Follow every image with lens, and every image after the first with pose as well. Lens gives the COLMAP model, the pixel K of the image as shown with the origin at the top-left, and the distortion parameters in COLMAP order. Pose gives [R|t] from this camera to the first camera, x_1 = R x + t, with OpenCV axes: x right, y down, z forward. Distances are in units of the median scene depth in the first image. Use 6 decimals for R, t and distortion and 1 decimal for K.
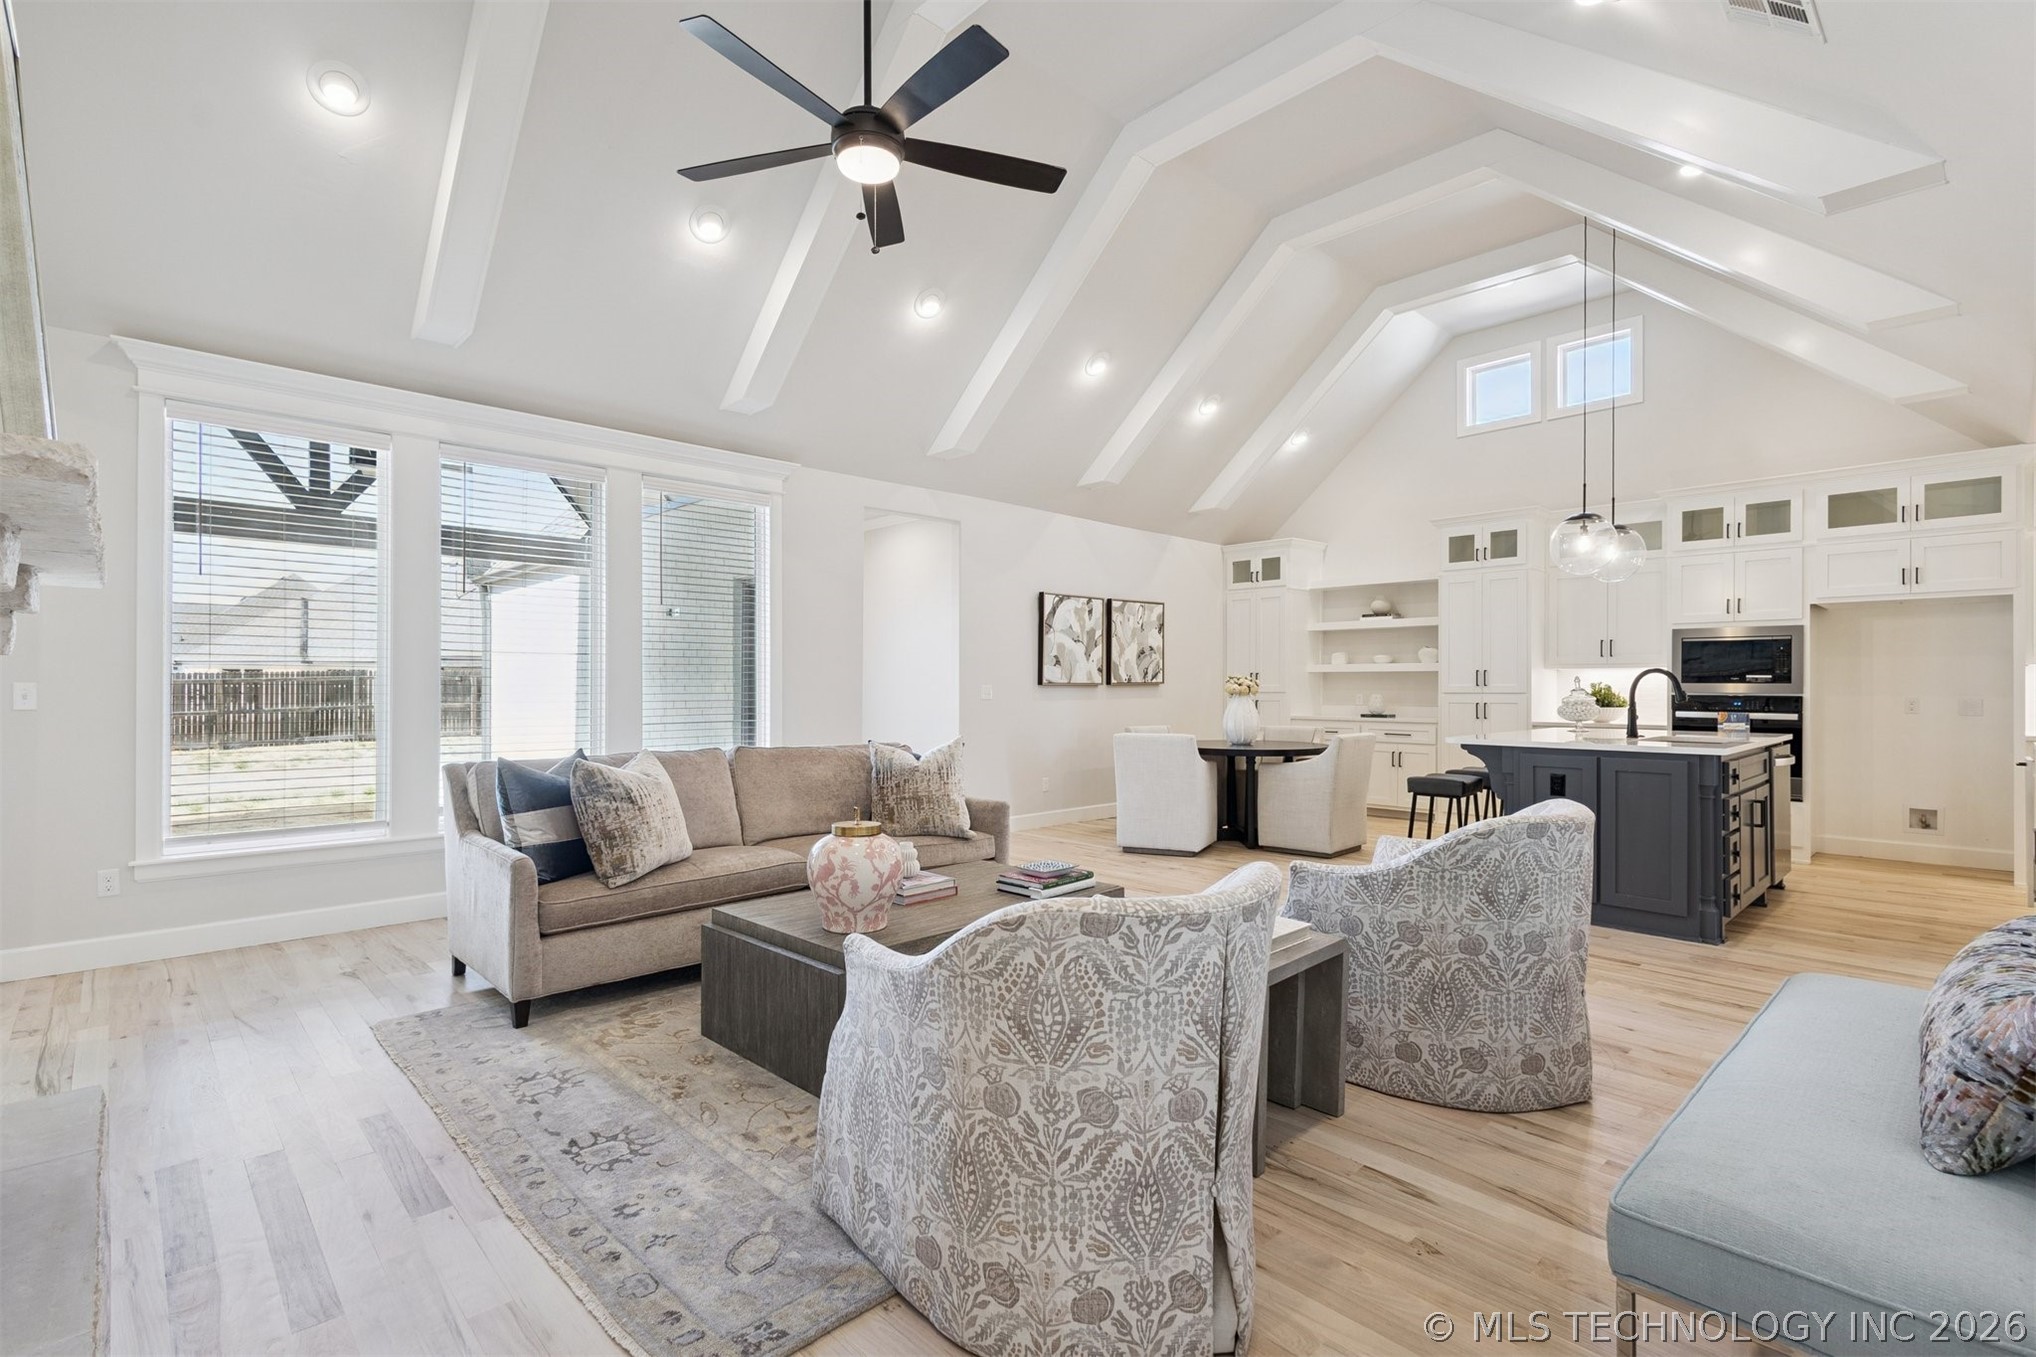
lens RADIAL K [[935.9, 0, 1015.0], [0, 935.9, 690.2], [0, 0, 1]] dist [0.002879, 0.000273]
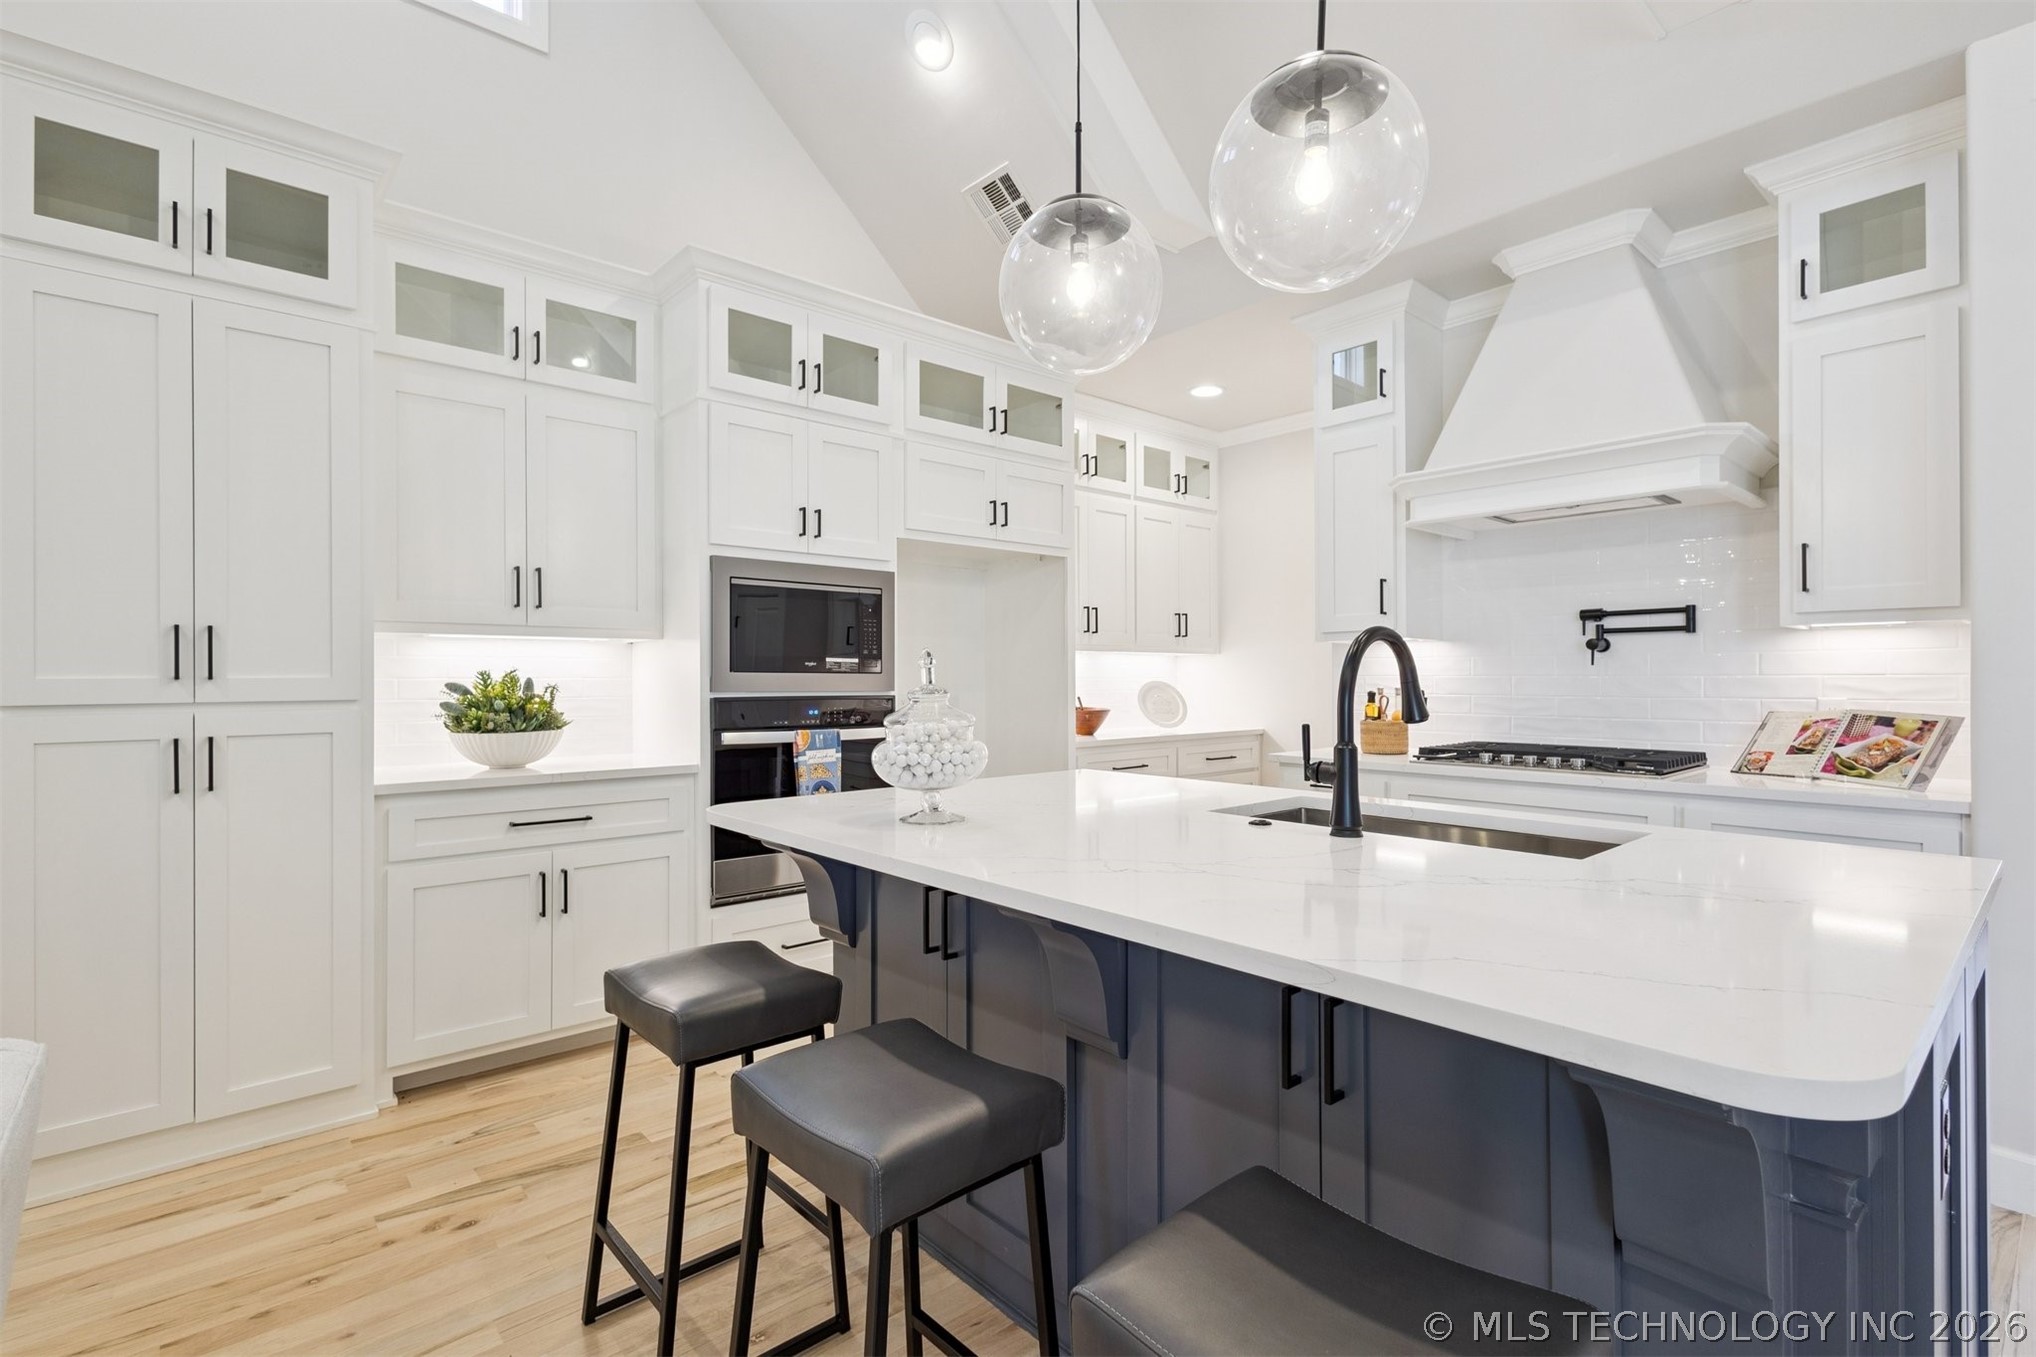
lens RADIAL K [[936.9, 0, 1013.3], [0, 936.9, 674.1], [0, 0, 1]] dist [0.003750, 0.000005]
pose [[0.046693, 0.001954, 0.998907, 0.224215], [0.005351, 0.999983, -0.002206, -0.004285], [-0.998895, 0.005448, 0.046682, 0.753059]]
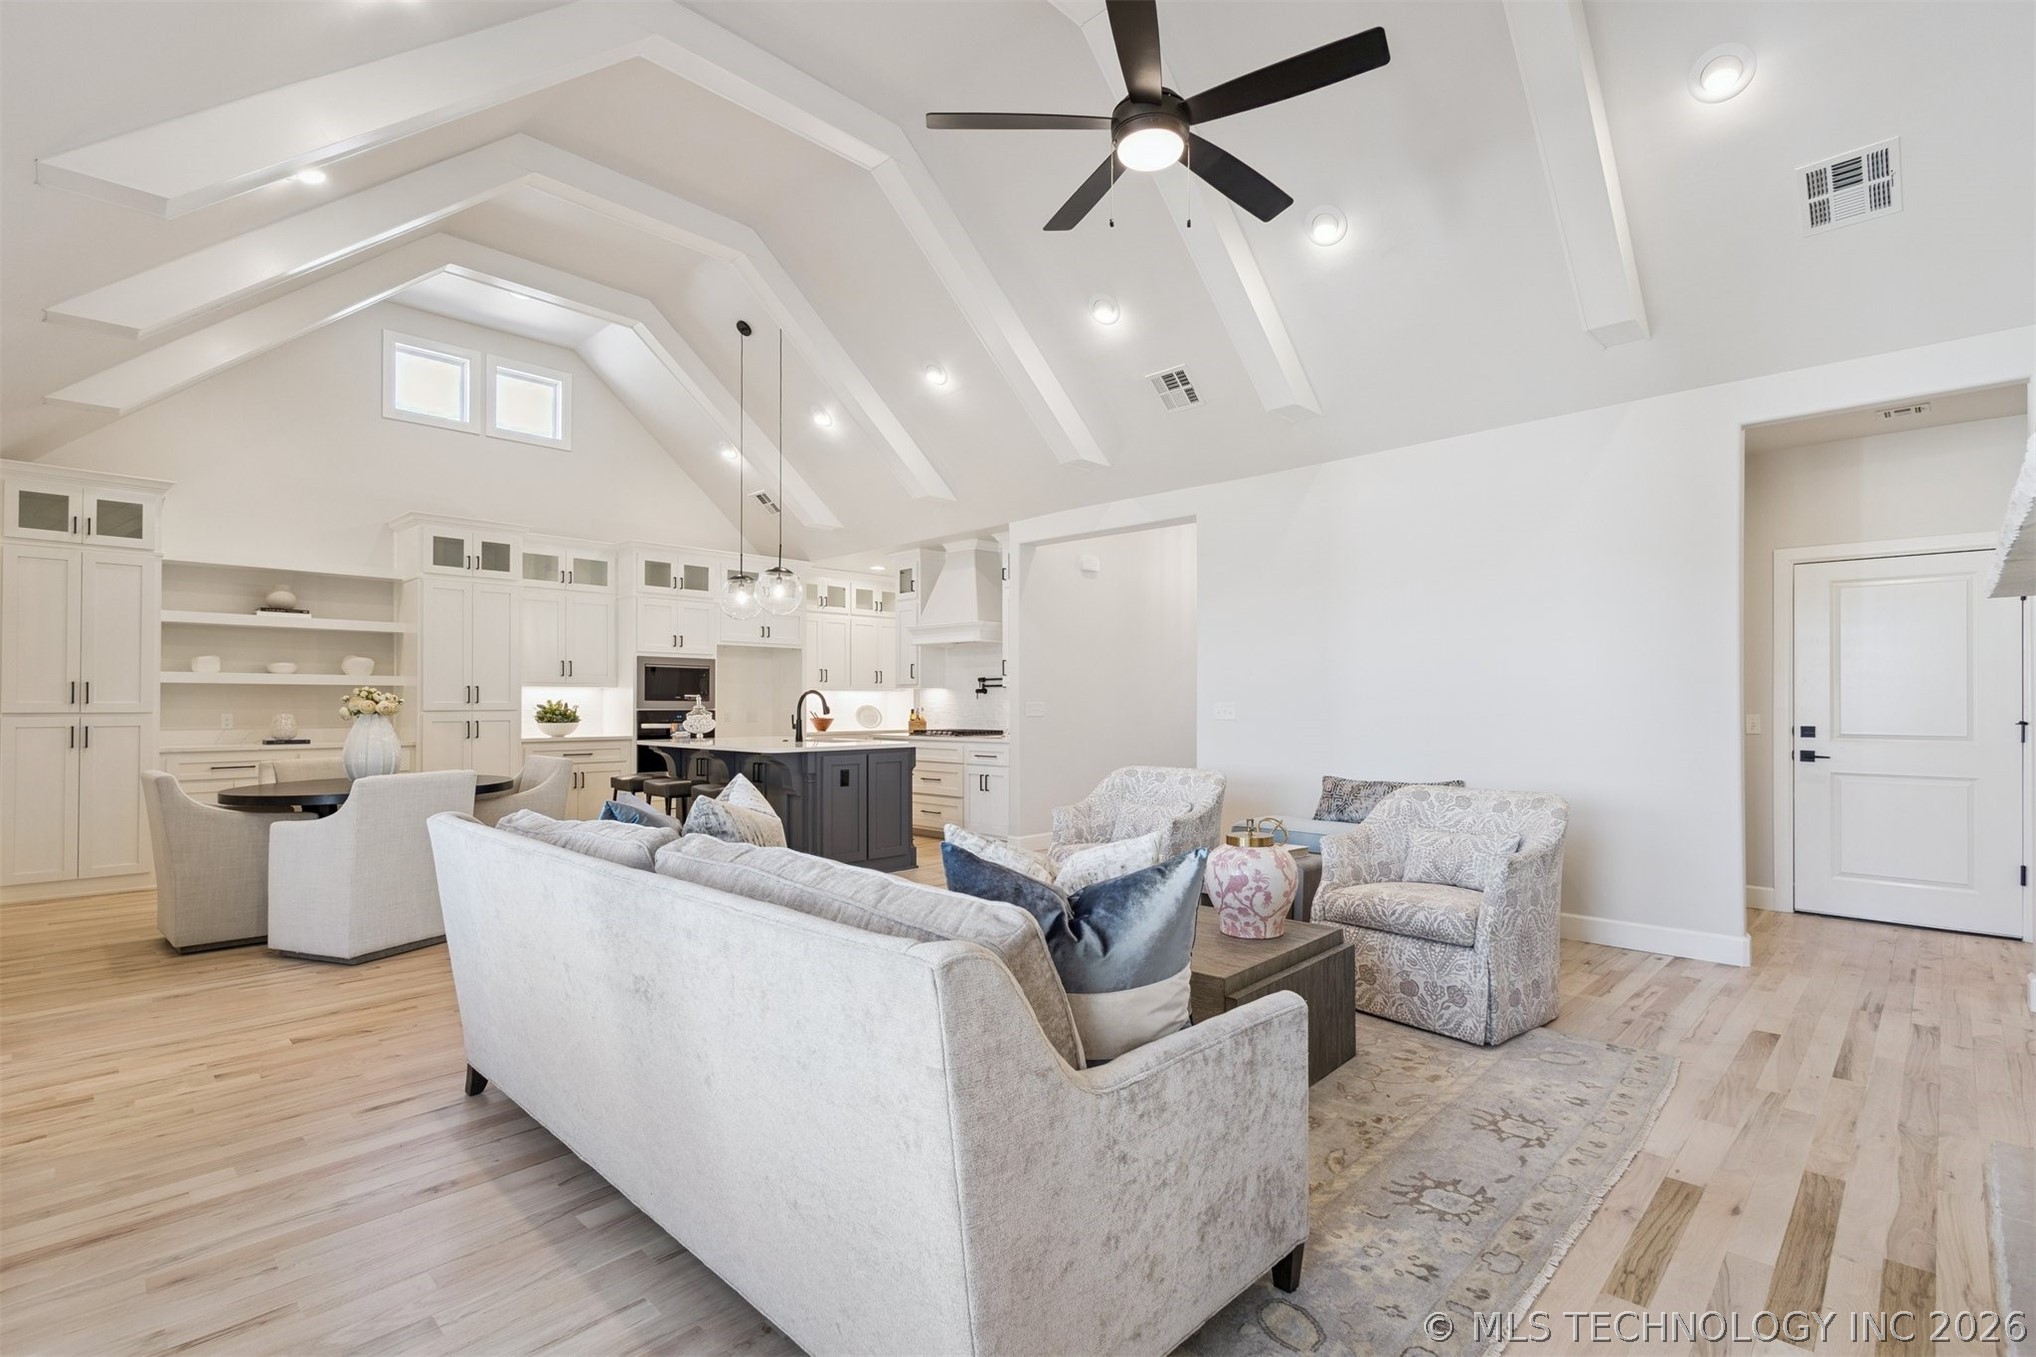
lens RADIAL K [[935.9, 0, 1015.0], [0, 935.9, 690.2], [0, 0, 1]] dist [0.002879, 0.000273]
pose [[-0.033288, 0.013091, 0.999360, -0.471191], [0.003765, 0.999909, -0.012973, -0.003193], [-0.999439, 0.003331, -0.033334, 0.503123]]
